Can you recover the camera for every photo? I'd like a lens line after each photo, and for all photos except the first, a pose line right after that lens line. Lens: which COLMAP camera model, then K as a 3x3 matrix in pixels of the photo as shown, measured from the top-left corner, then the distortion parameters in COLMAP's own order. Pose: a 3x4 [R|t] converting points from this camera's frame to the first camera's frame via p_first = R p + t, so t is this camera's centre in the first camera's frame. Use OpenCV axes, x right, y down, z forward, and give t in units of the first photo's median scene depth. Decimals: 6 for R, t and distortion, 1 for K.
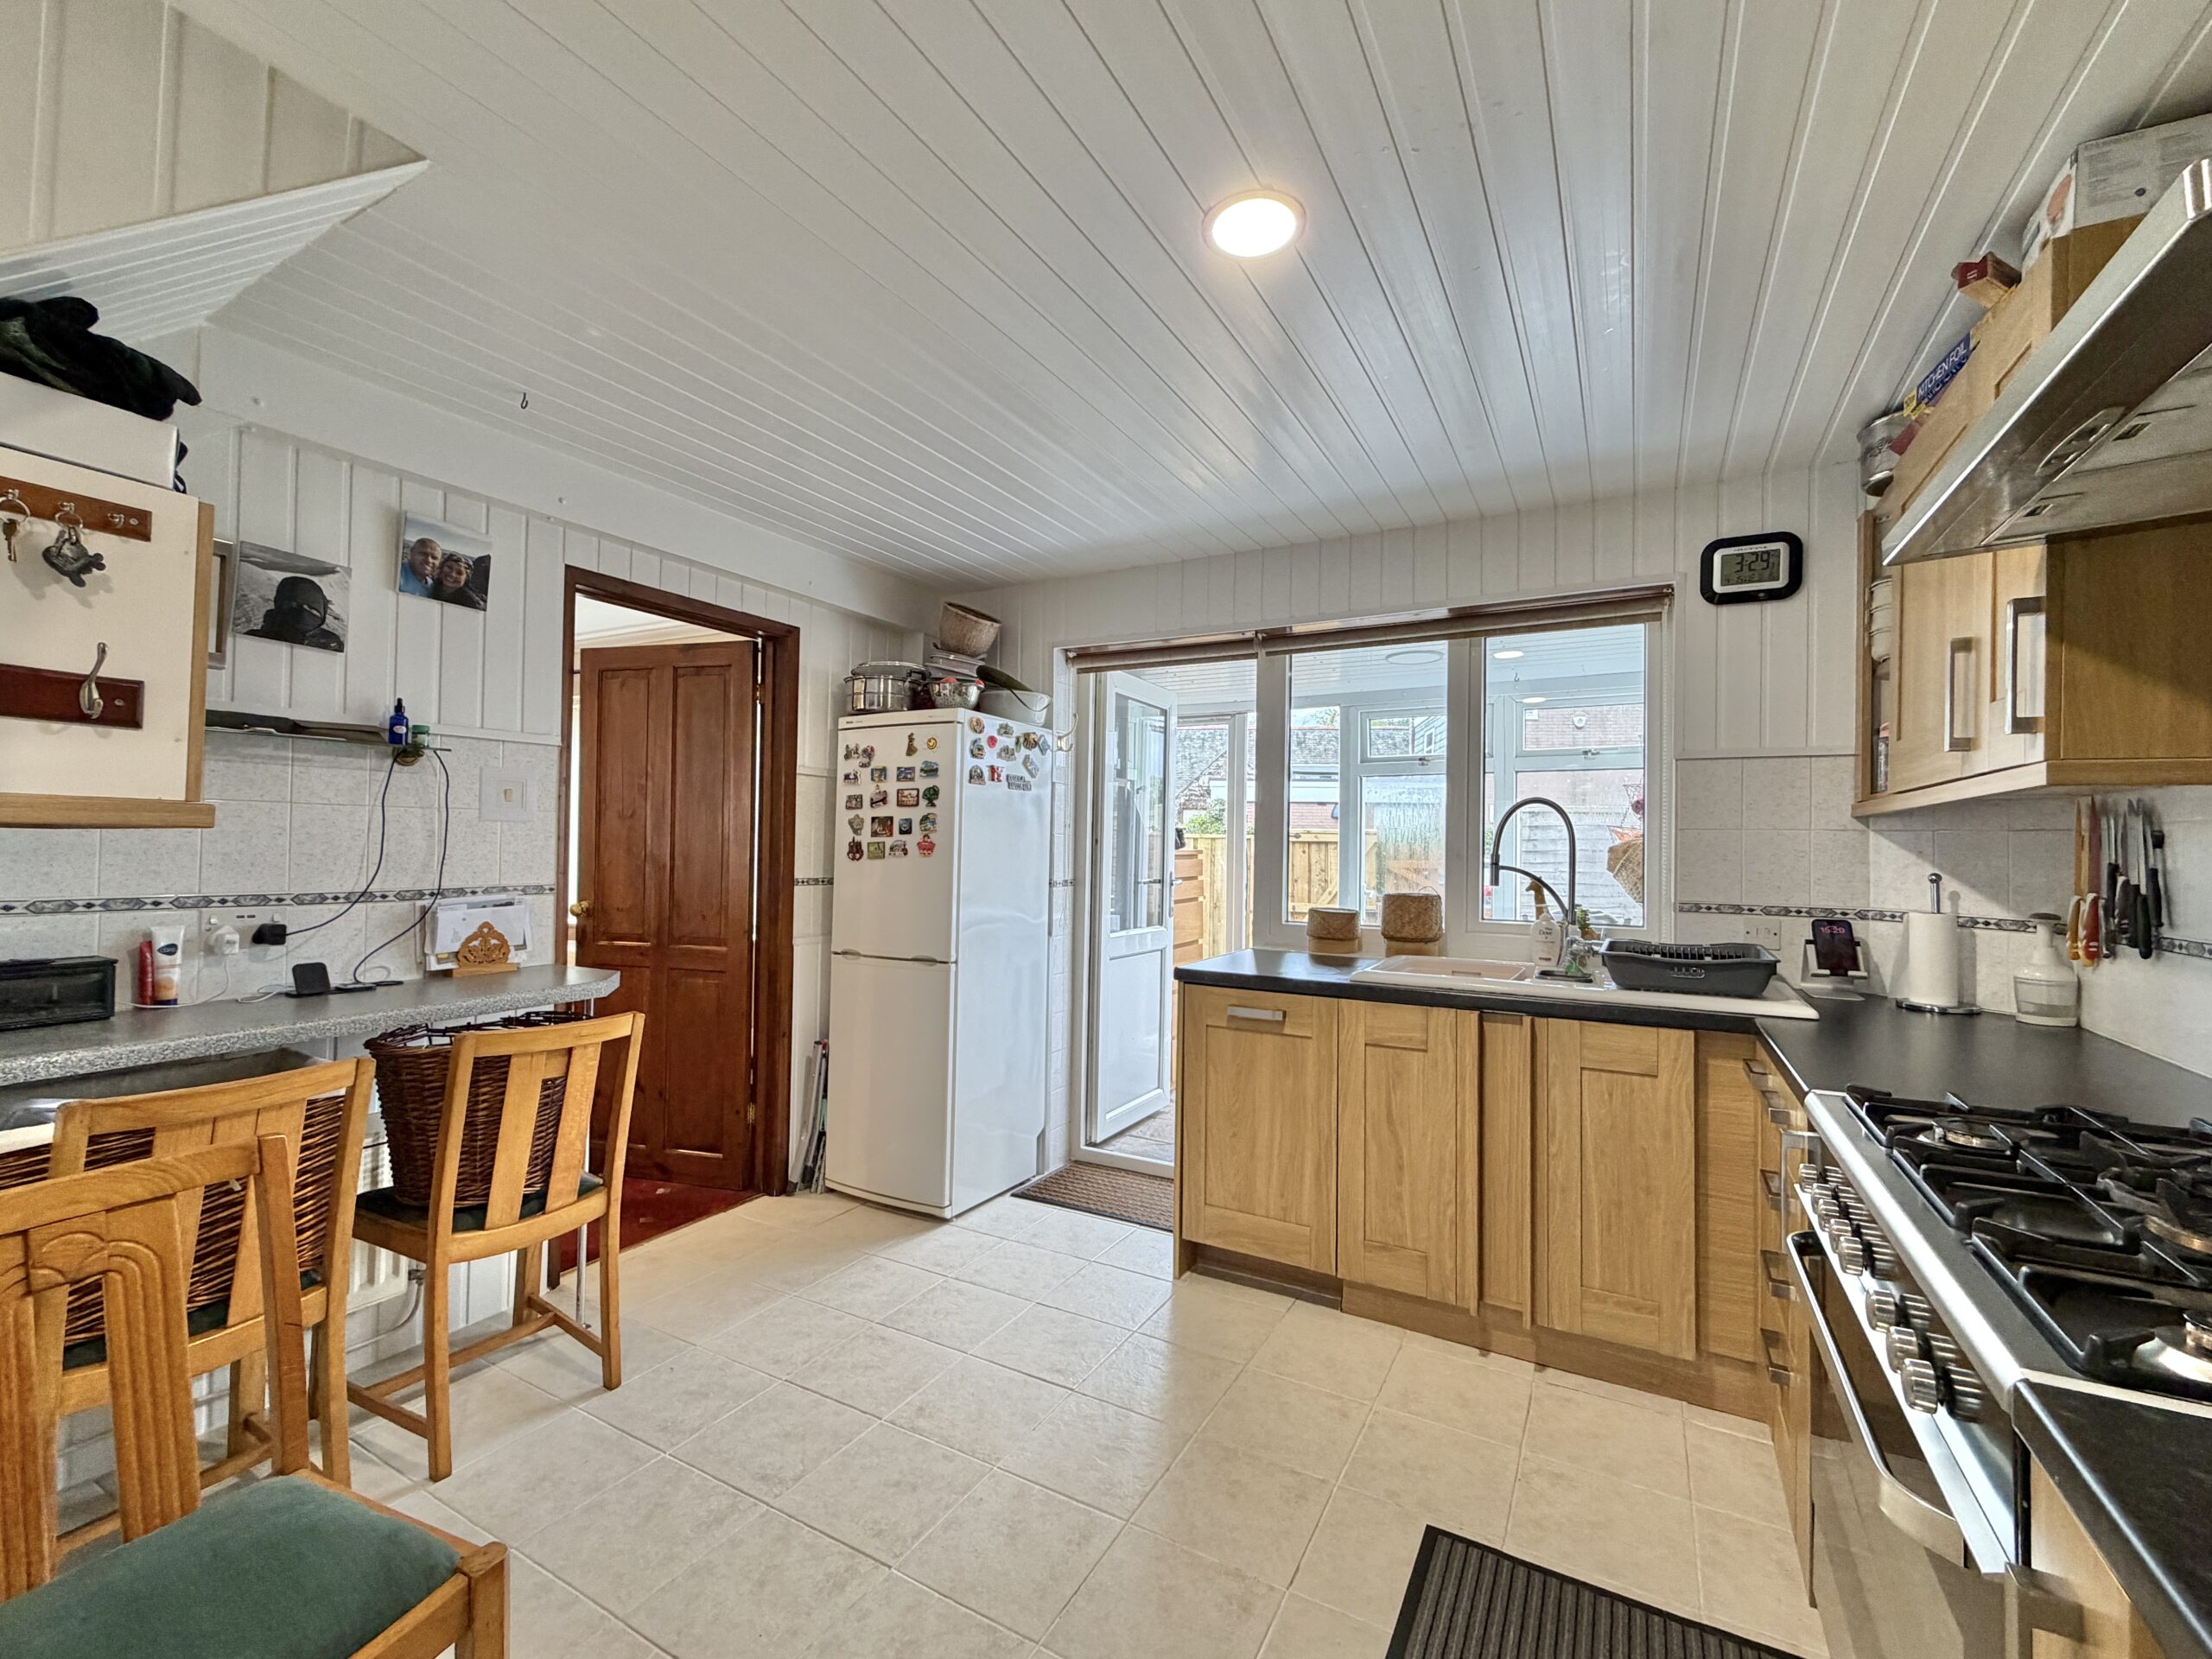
lens RADIAL K [[889.1, 0, 1124.5], [0, 889.1, 826.4], [0, 0, 1]] dist [-0.000222, -0.000119]
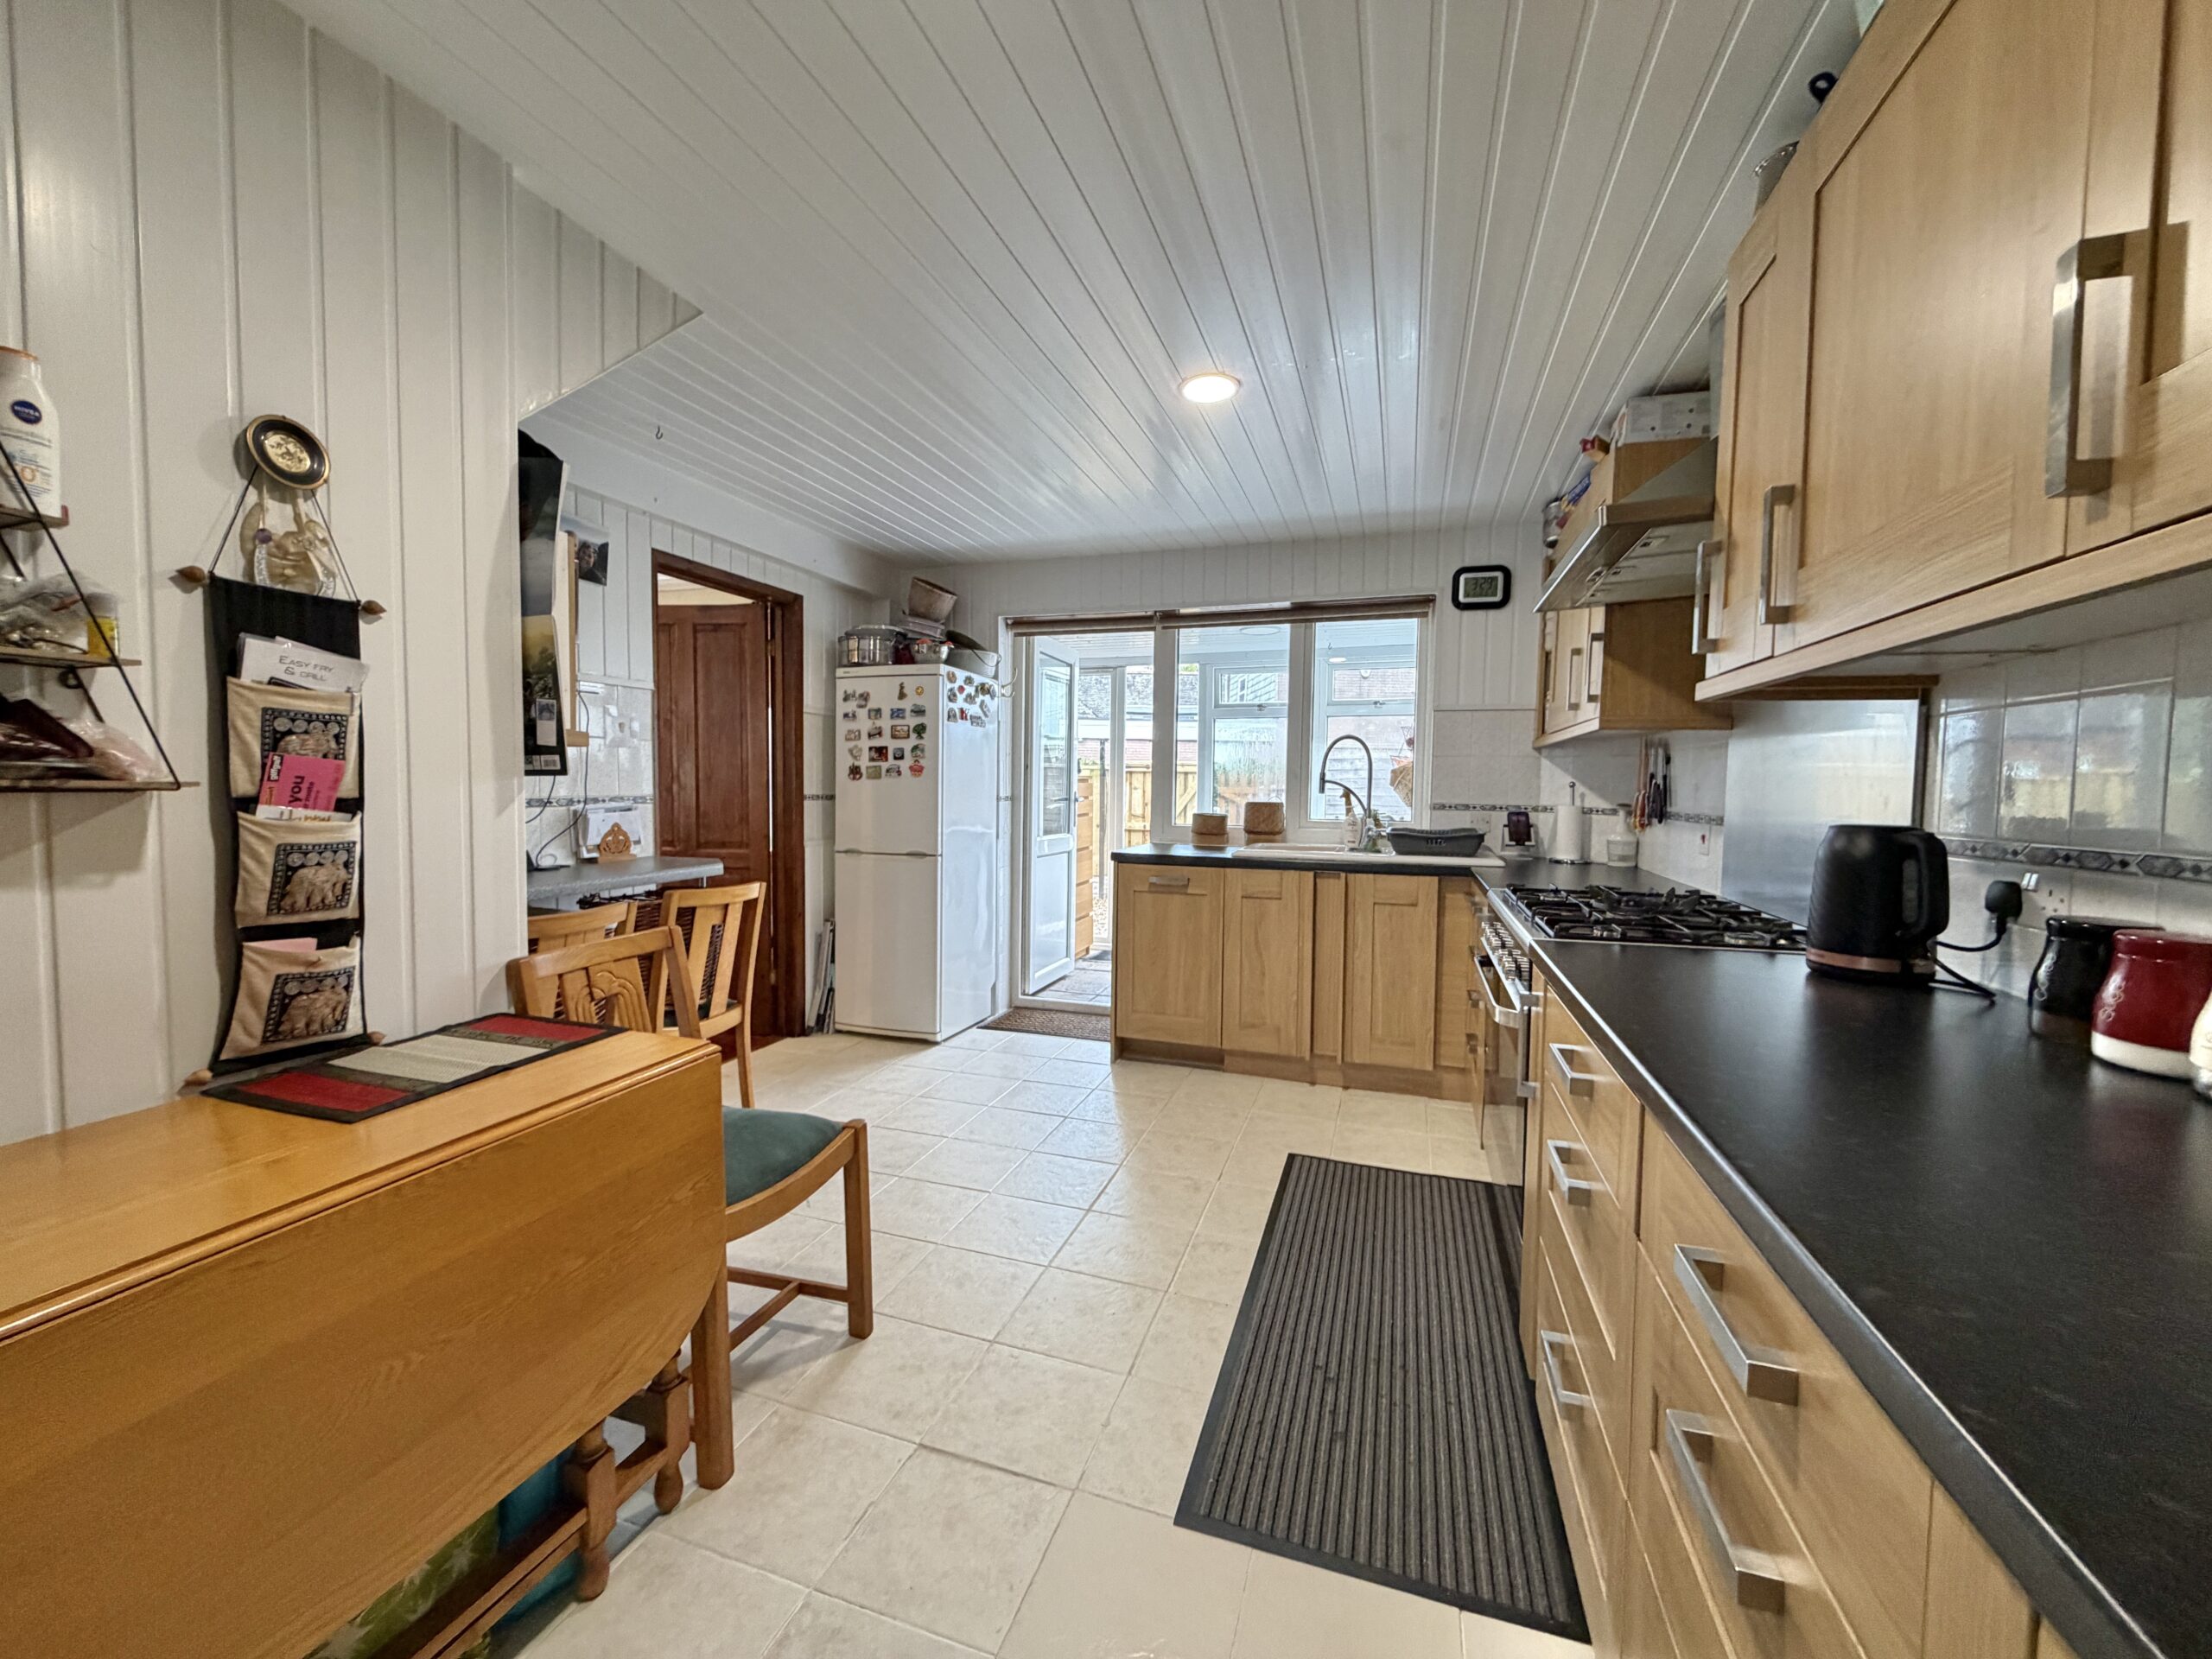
lens RADIAL K [[889.1, 0, 1091.8], [0, 889.1, 829.9], [0, 0, 1]] dist [-0.000222, -0.000119]
pose [[0.983203, -0.012121, 0.182115, -0.255724], [-0.001170, 0.997353, 0.072700, 0.019959], [-0.182514, -0.071692, 0.980586, -0.434721]]
